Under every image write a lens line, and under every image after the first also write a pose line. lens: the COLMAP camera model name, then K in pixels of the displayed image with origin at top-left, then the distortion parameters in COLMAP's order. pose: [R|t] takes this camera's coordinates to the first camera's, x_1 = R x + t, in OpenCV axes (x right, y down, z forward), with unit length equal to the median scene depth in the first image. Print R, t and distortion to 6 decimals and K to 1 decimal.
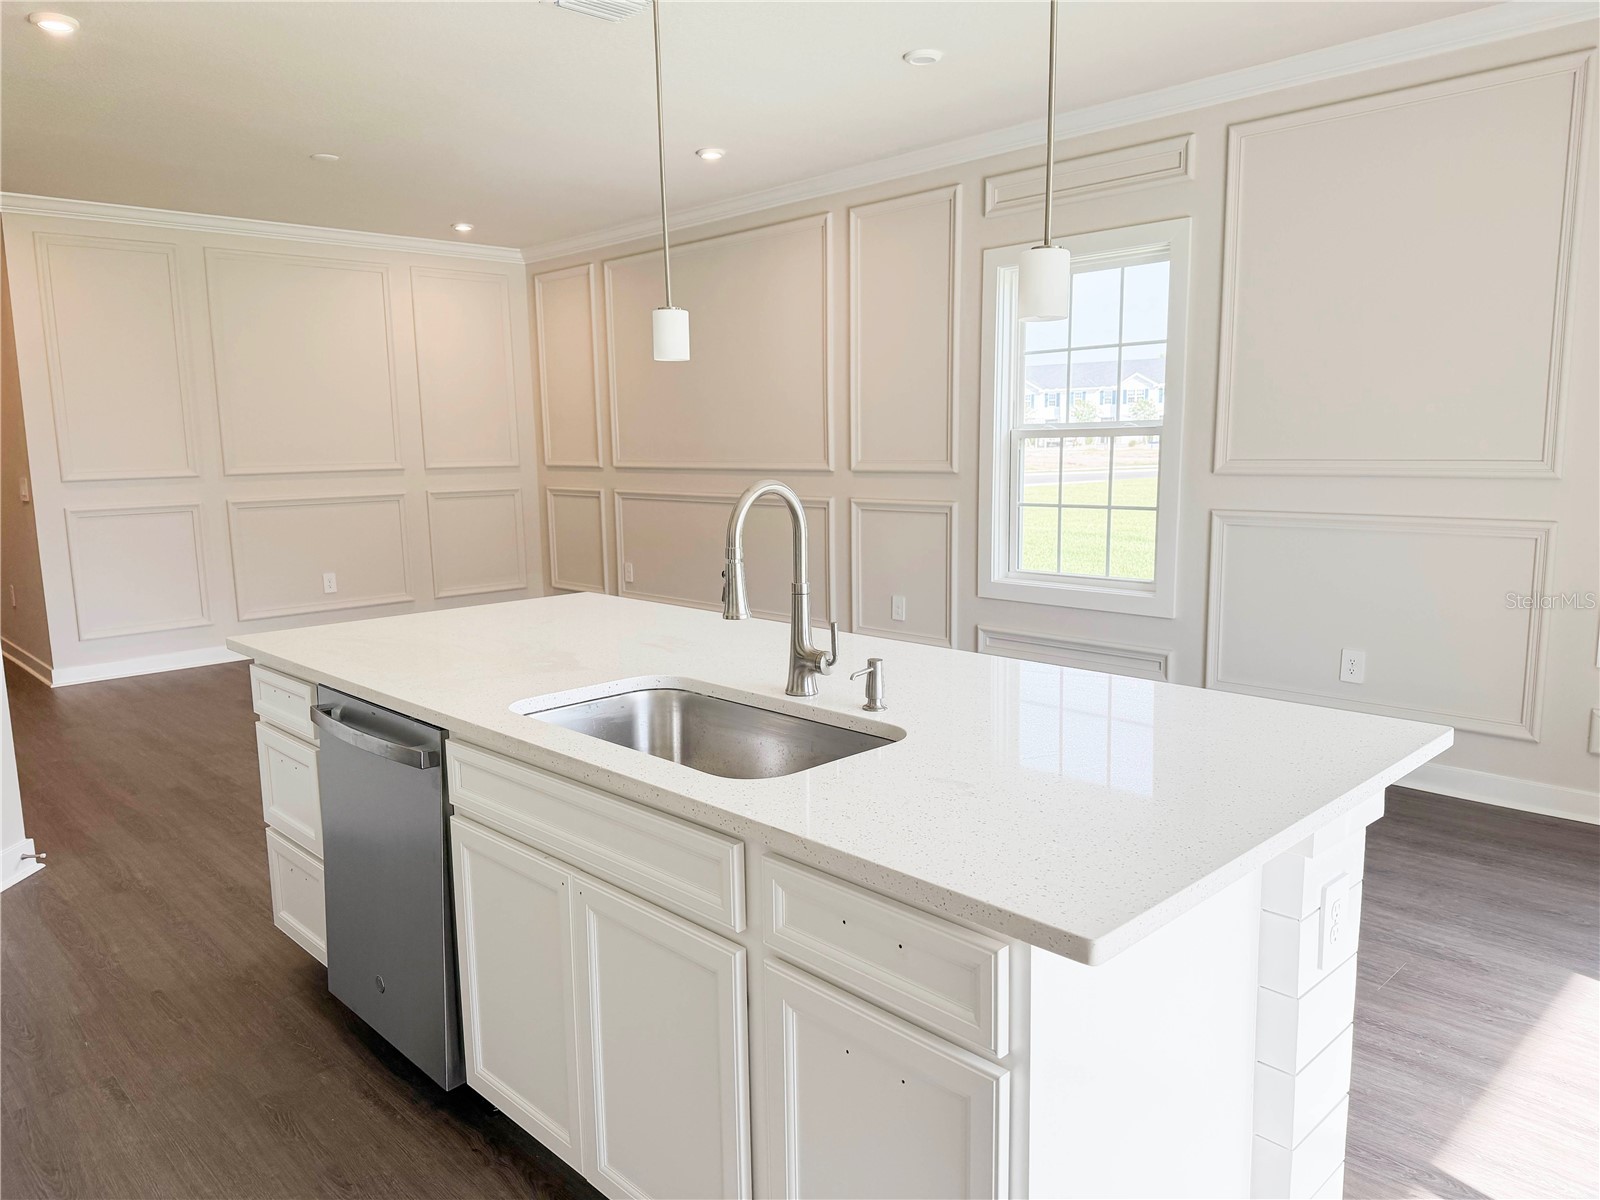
lens RADIAL K [[1125.0, 0, 803.9], [0, 1125.0, 610.0], [0, 0, 1]] dist [0.074827, -0.100454]
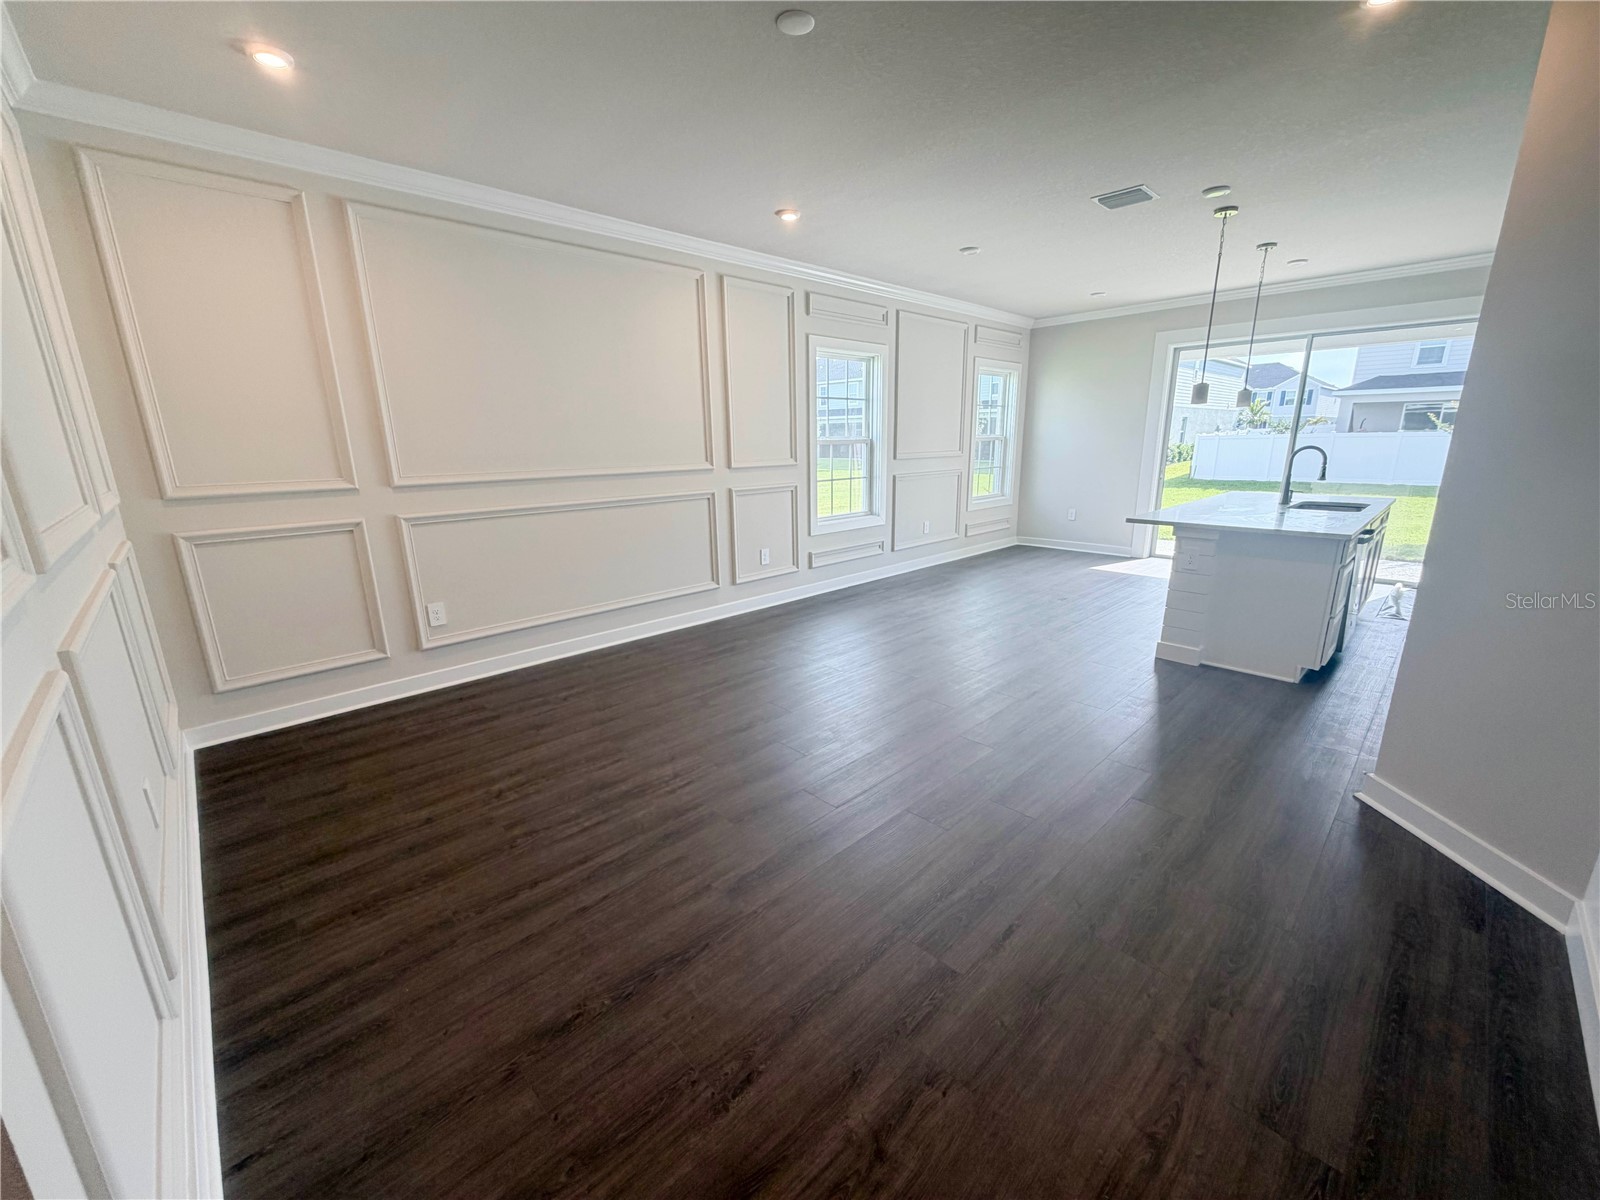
lens RADIAL K [[636.6, 0, 800.0], [0, 636.6, 600.0], [0, 0, 1]] dist [-0.001262, 0.000093]
pose [[0.002989, -0.219764, 0.975549, -1.540404], [0.175581, 0.960513, 0.215839, -0.245426], [-0.984460, 0.170642, 0.041458, 1.820187]]
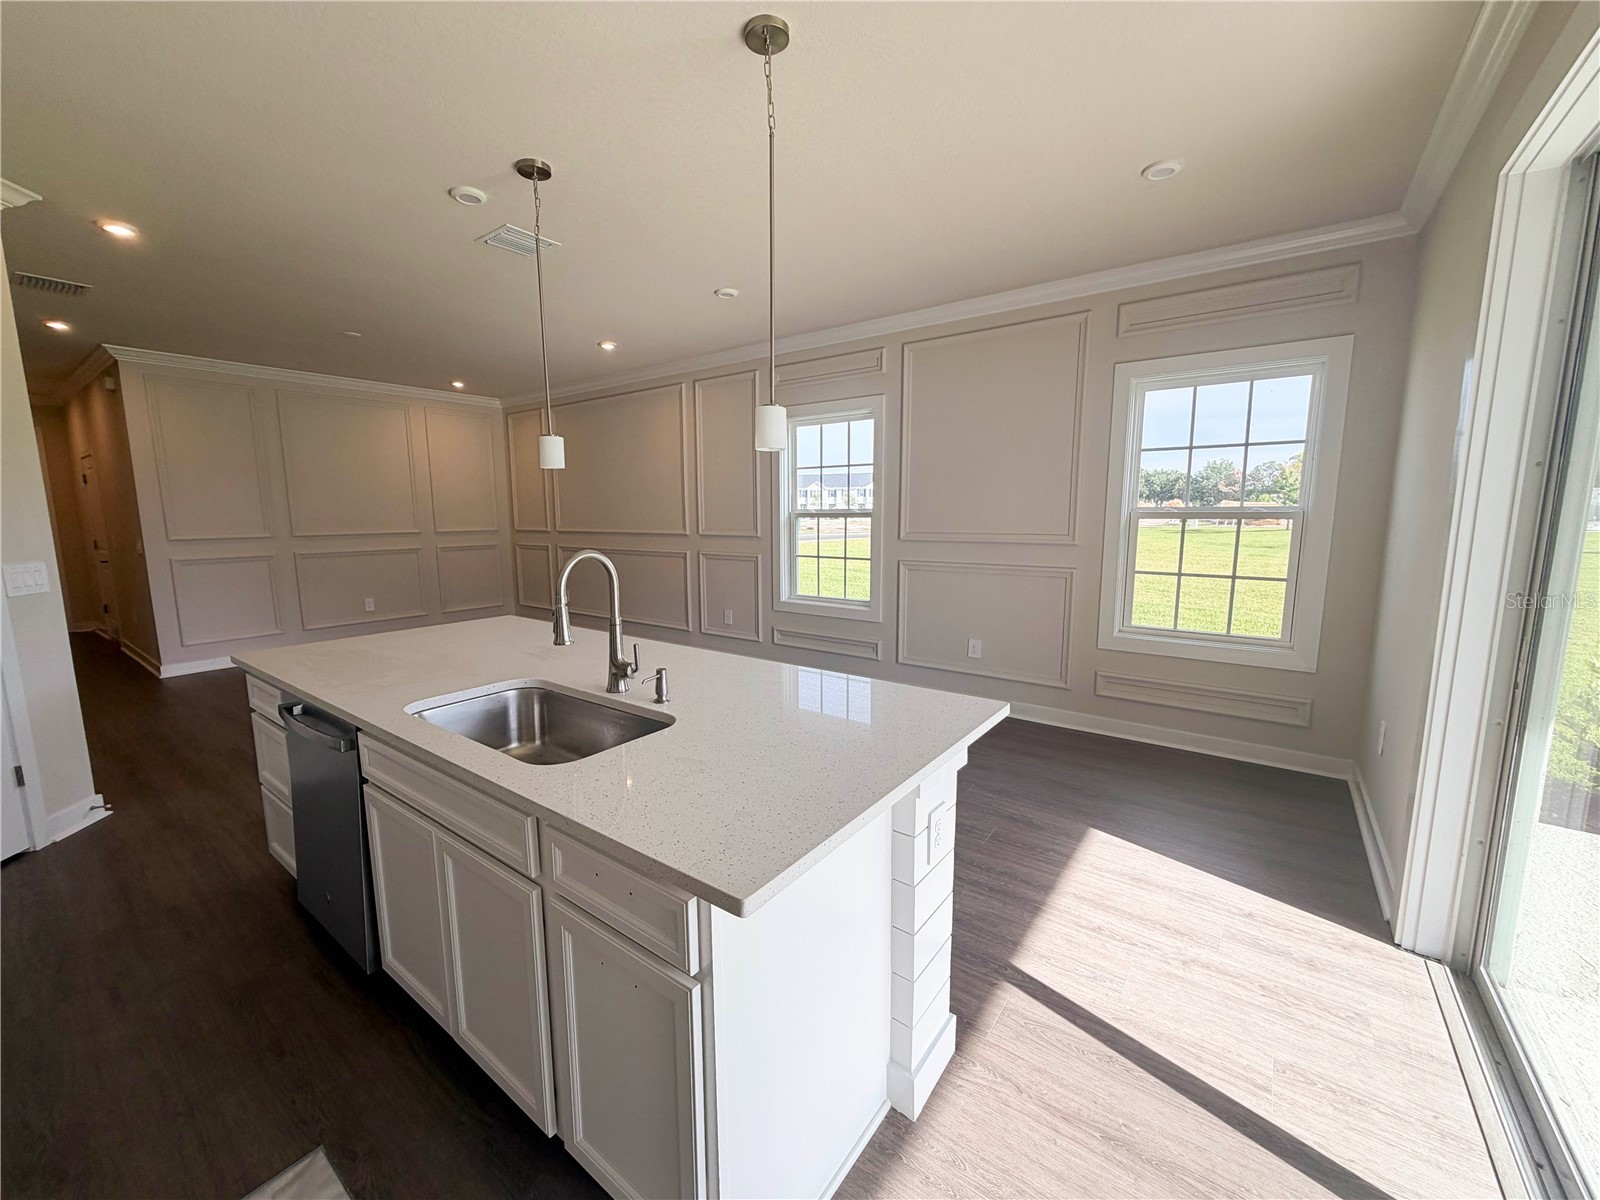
lens RADIAL K [[636.6, 0, 800.0], [0, 636.6, 600.0], [0, 0, 1]] dist [-0.001262, 0.000093]
pose [[0.987302, -0.011577, 0.158435, 0.078041], [0.013933, 0.999808, -0.013772, -0.023933], [-0.158245, 0.015805, 0.987273, 0.083302]]
